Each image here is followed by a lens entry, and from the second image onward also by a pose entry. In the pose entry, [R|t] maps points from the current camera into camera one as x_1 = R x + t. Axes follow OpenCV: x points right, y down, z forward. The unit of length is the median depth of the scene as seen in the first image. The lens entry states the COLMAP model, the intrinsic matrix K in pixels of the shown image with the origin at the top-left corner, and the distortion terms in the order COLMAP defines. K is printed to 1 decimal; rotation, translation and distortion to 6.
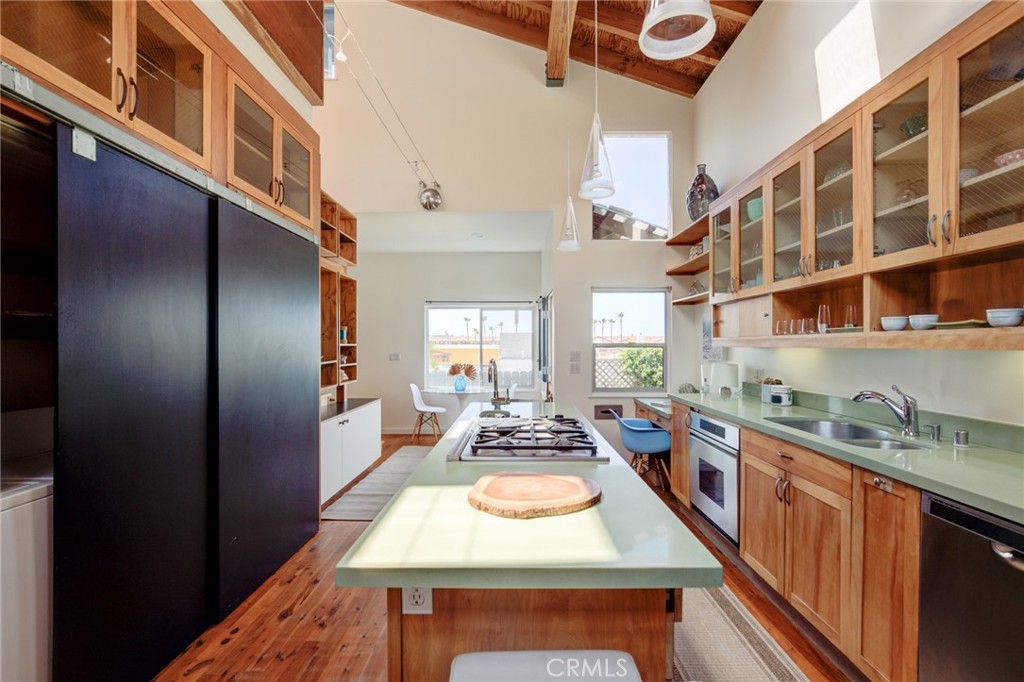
lens RADIAL K [[469.0, 0, 512.8], [0, 469.0, 345.0], [0, 0, 1]] dist [-0.016997, 0.000162]
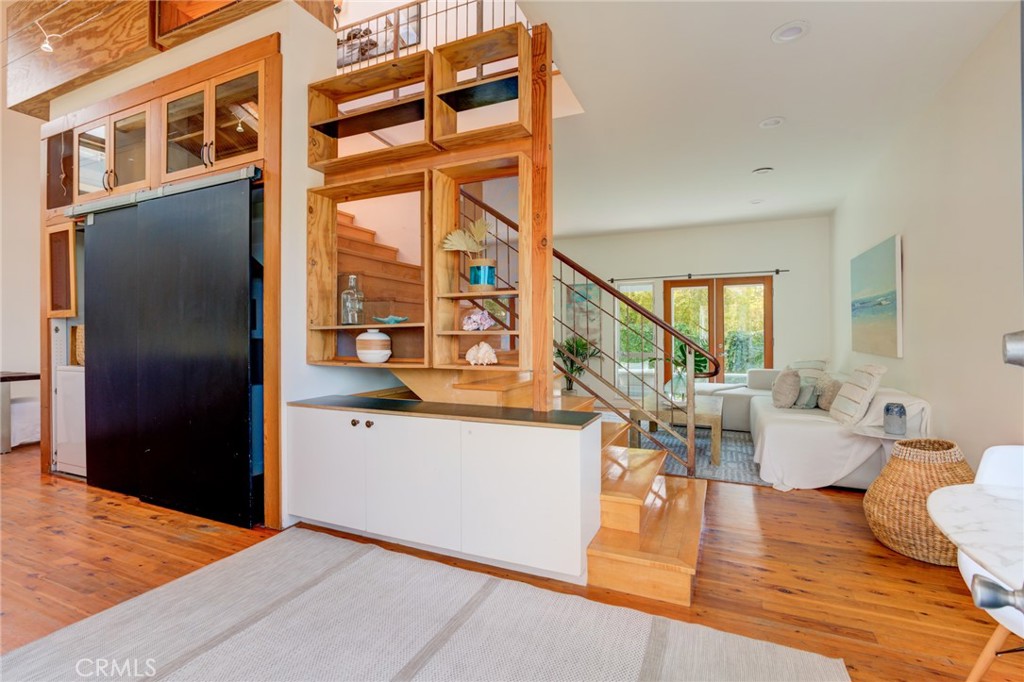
lens RADIAL K [[474.1, 0, 511.4], [0, 474.1, 330.2], [0, 0, 1]] dist [-0.018990, 0.000378]
pose [[-0.400635, -0.001676, -0.916236, 0.121557], [0.003995, 0.999986, -0.003576, 0.046089], [0.916229, -0.005092, -0.400622, 1.402198]]
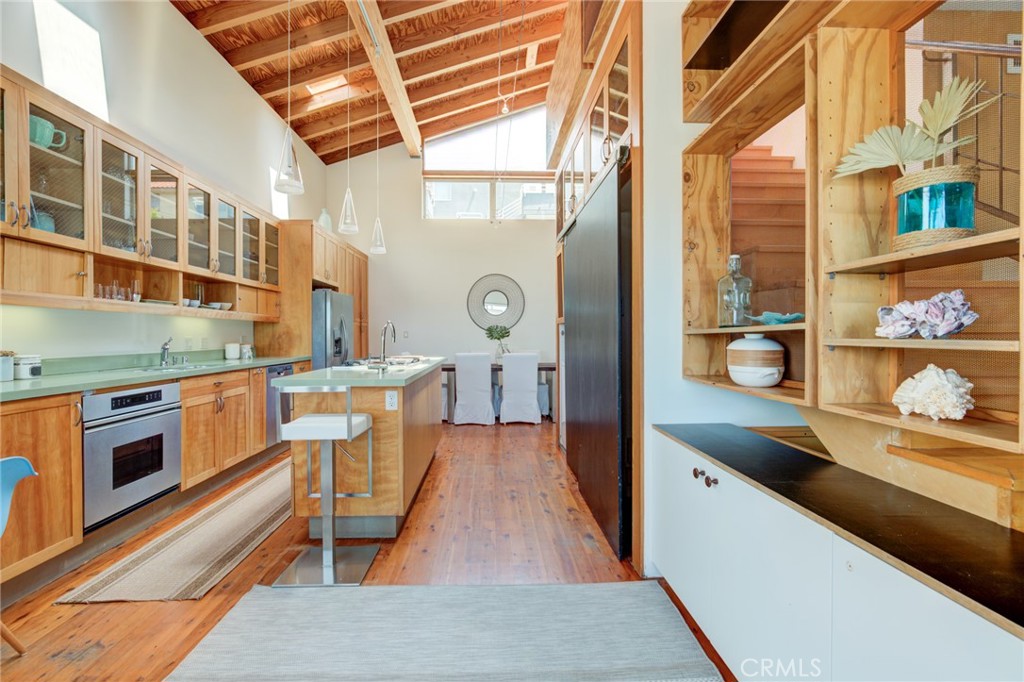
lens RADIAL K [[468.1, 0, 506.1], [0, 468.1, 337.6], [0, 0, 1]] dist [-0.018307, 0.000096]
pose [[-0.998949, 0.005497, -0.045496, -0.170715], [0.005209, 0.999966, 0.006462, 0.040975], [0.045530, 0.006218, -0.998944, 1.368258]]
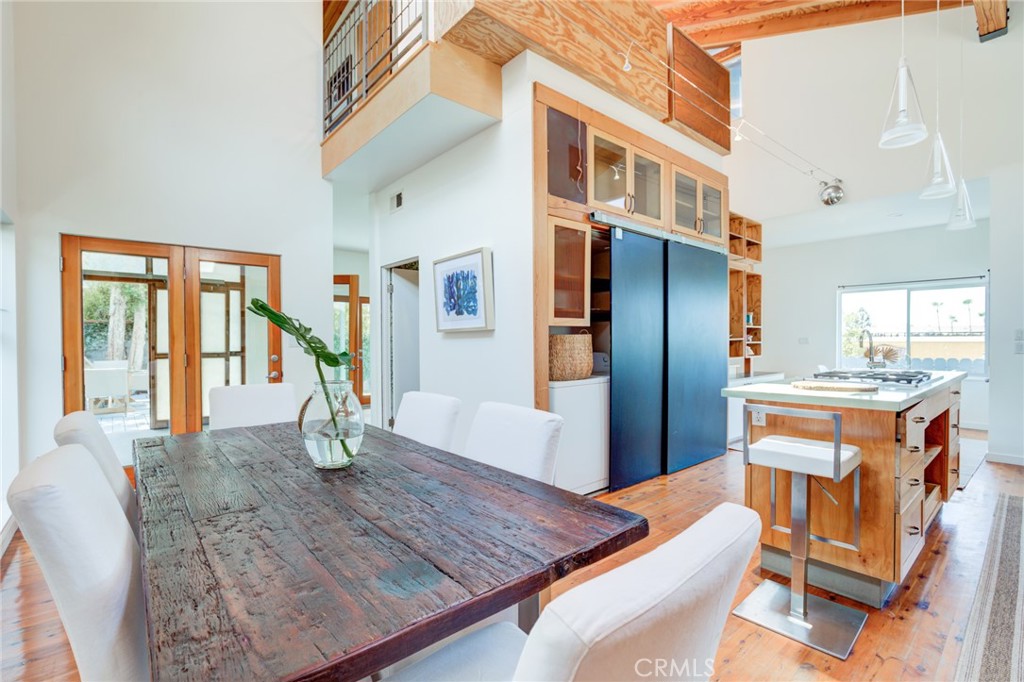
lens RADIAL K [[459.5, 0, 512.0], [0, 459.5, 341.0], [0, 0, 1]] dist [-0.001821, 0.000304]
pose [[0.658975, 0.004097, -0.752154, 0.169807], [-0.000307, 0.999987, 0.005178, 0.036028], [0.752165, -0.003181, 0.658967, -0.344548]]
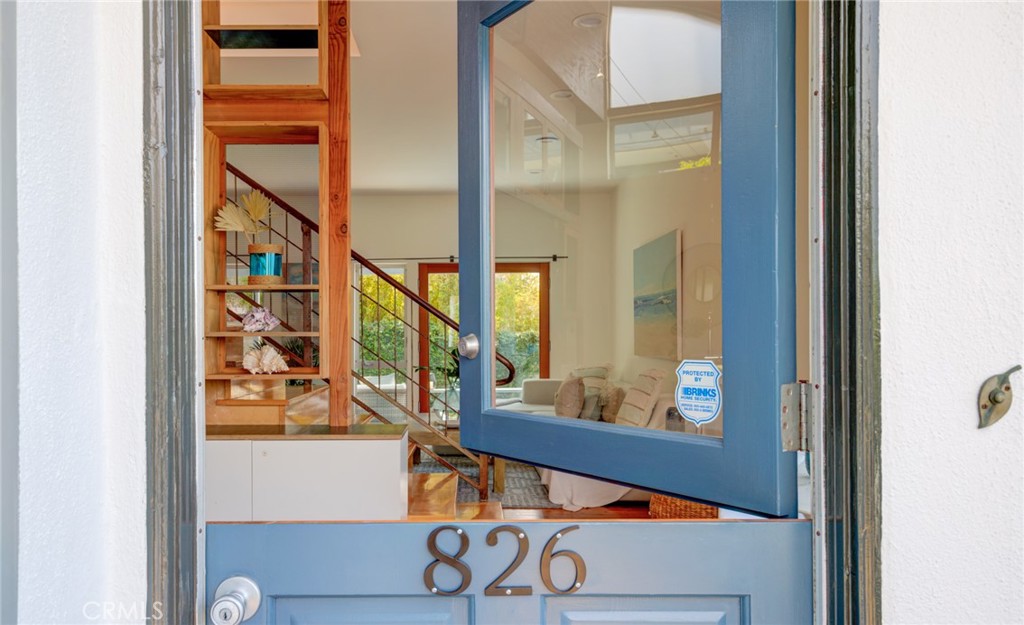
lens RADIAL K [[762.7, 0, 462.5], [0, 762.7, 334.4], [0, 0, 1]] dist [0.003102, 0.000205]
pose [[0.005530, 0.004382, -0.999975, 0.374351], [0.002814, 0.999986, 0.004397, 0.044269], [0.999981, -0.002838, 0.005518, 1.326274]]
